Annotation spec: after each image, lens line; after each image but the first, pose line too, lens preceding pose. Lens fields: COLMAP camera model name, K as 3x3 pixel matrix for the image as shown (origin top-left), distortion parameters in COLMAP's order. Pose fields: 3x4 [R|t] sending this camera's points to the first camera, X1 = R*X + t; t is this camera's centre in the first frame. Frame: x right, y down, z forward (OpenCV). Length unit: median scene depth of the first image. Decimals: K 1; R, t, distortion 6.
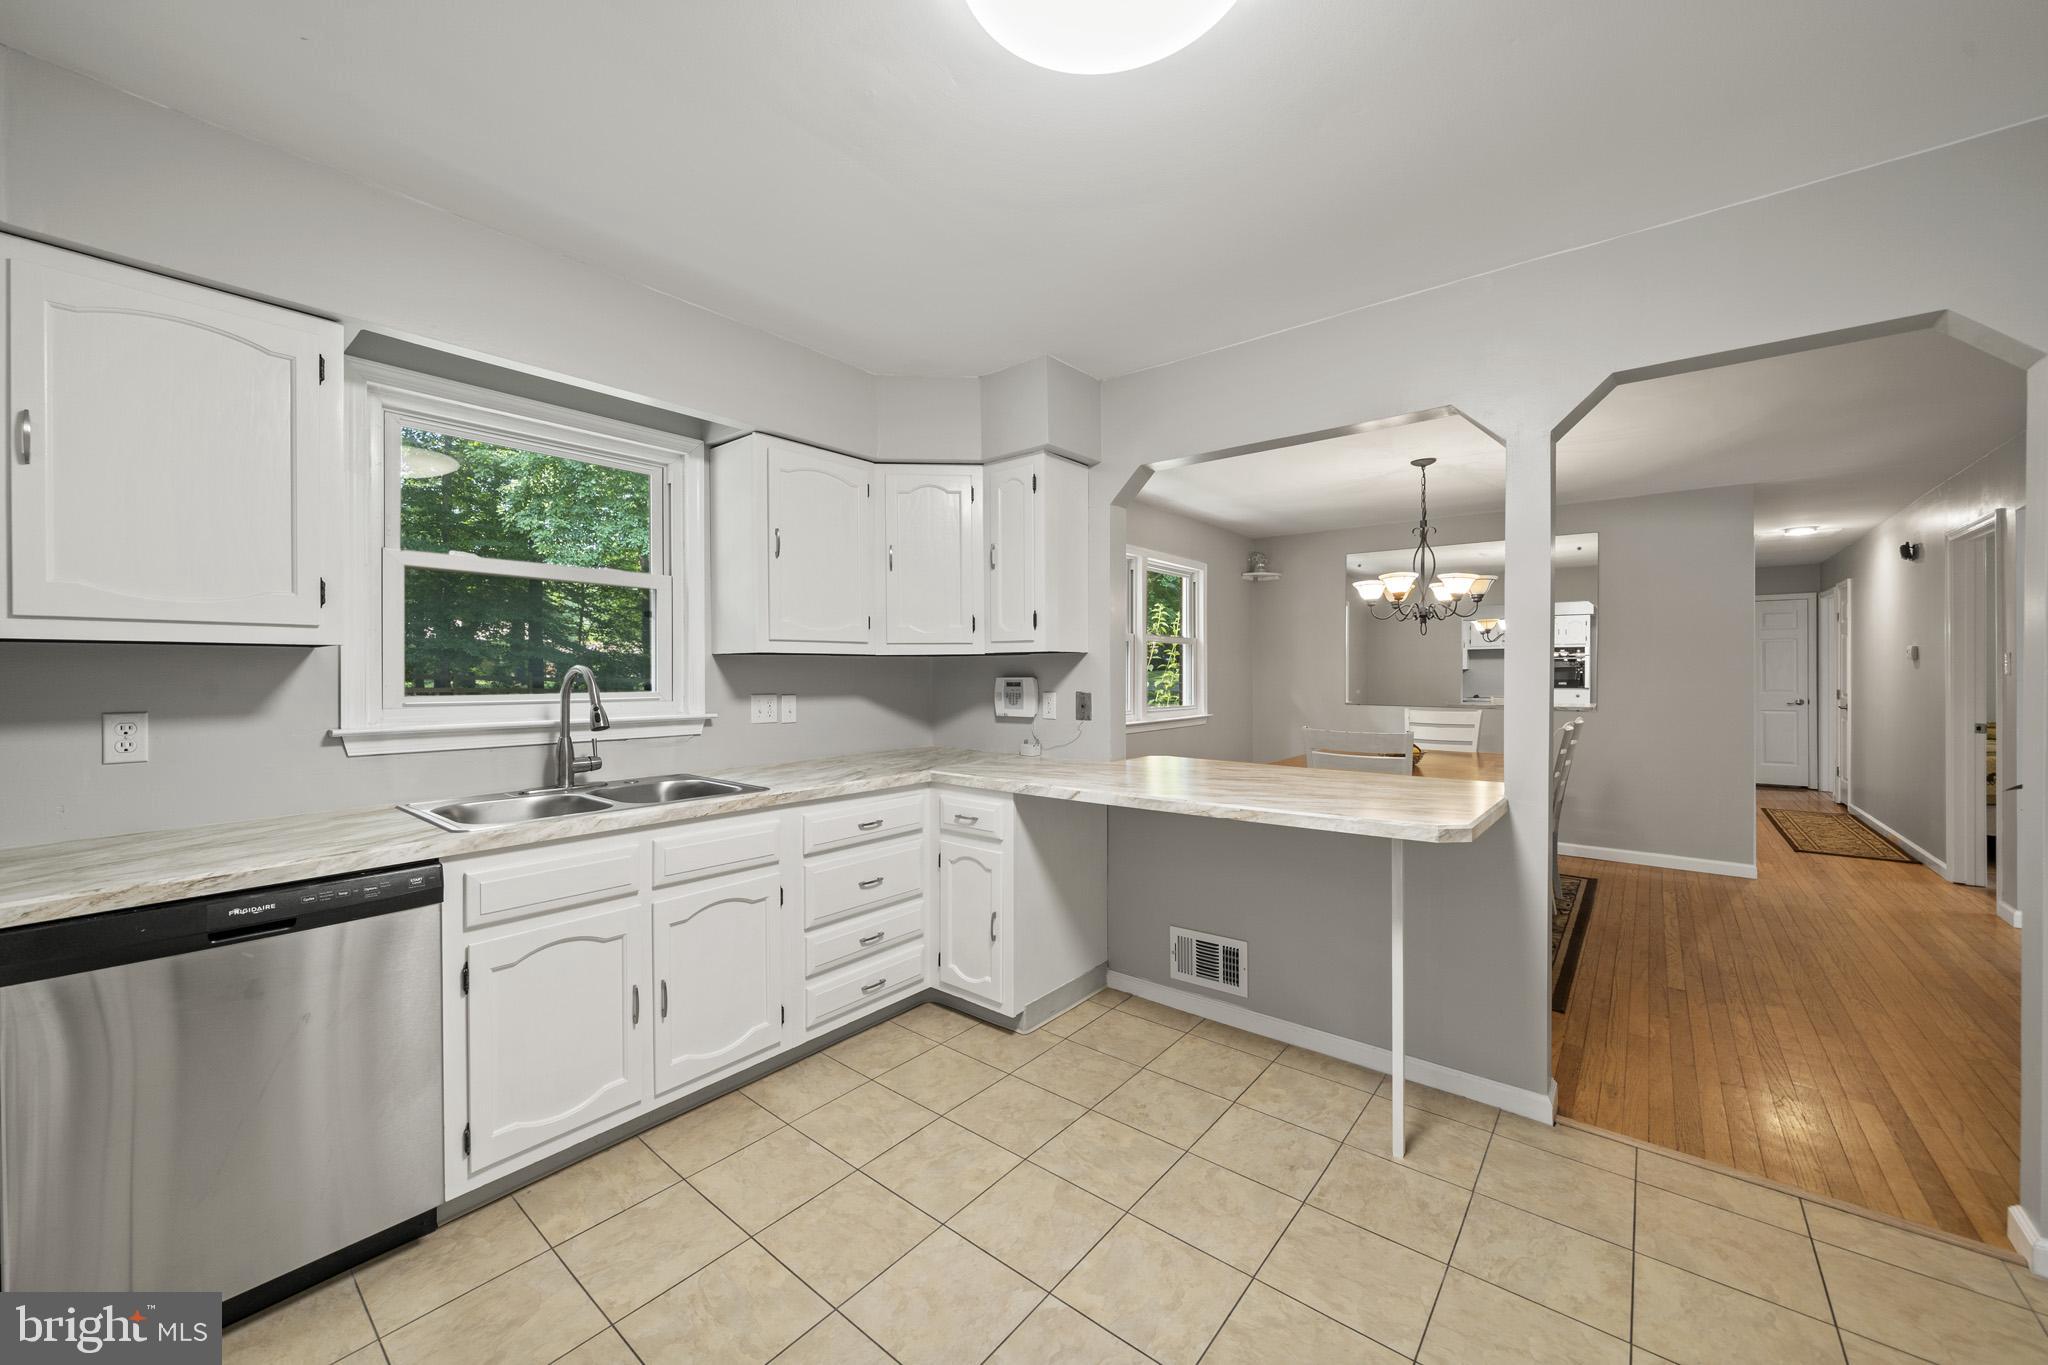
lens RADIAL K [[787.9, 0, 1006.9], [0, 787.9, 670.9], [0, 0, 1]] dist [0.002048, -0.000833]
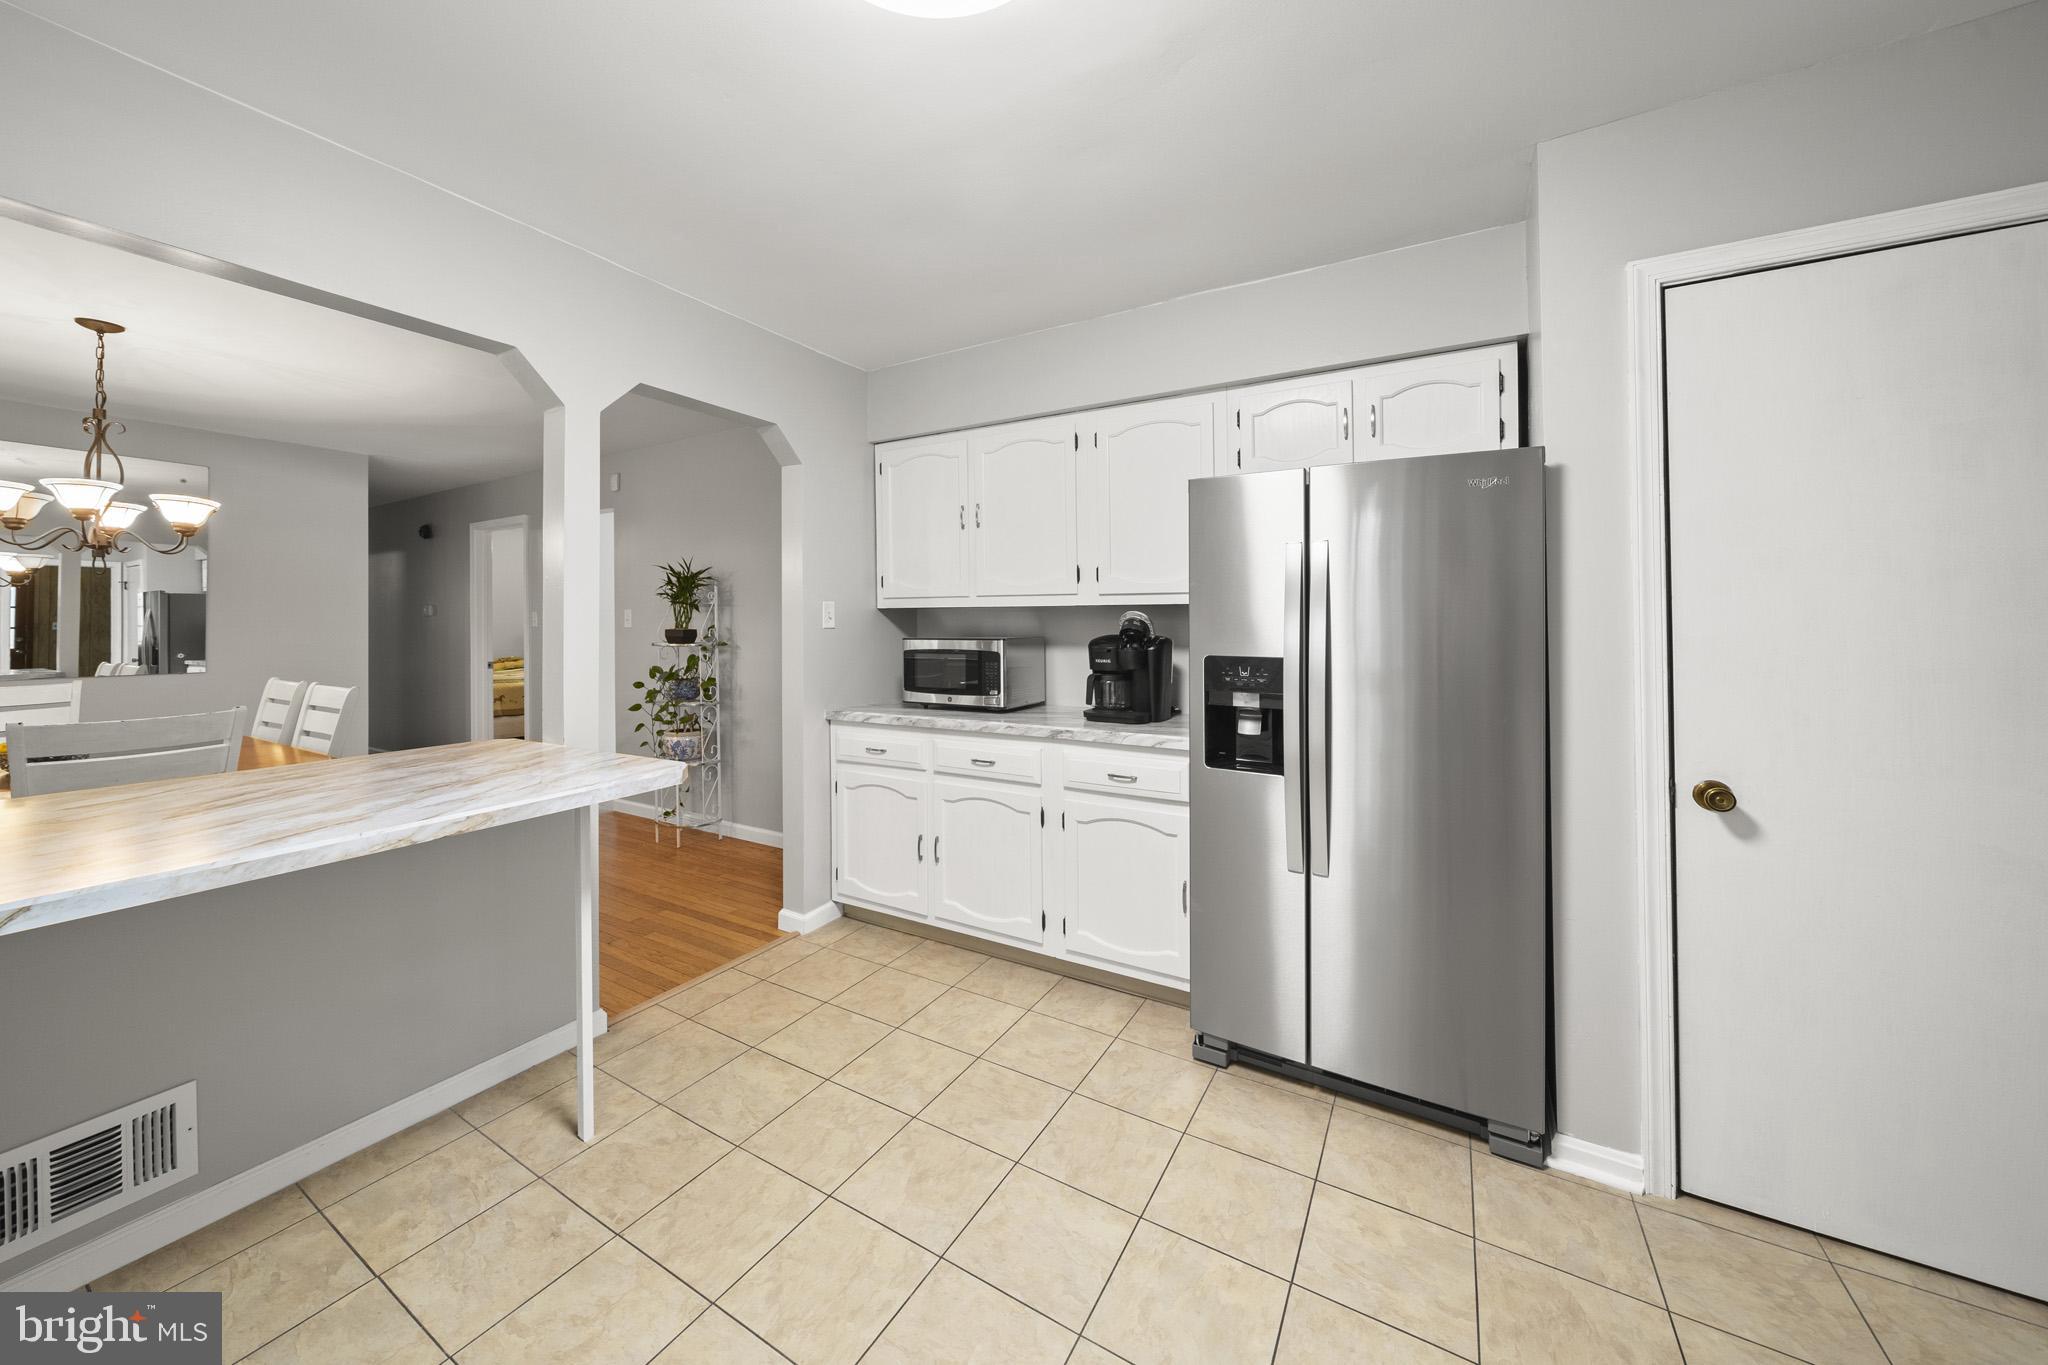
lens RADIAL K [[724.0, 0, 1016.0], [0, 724.0, 614.6], [0, 0, 1]] dist [-0.008665, -0.000209]
pose [[-0.158918, 0.013807, 0.987195, -0.428037], [0.006414, 0.999896, -0.012952, 0.004401], [-0.987271, 0.004274, -0.158990, 0.613183]]
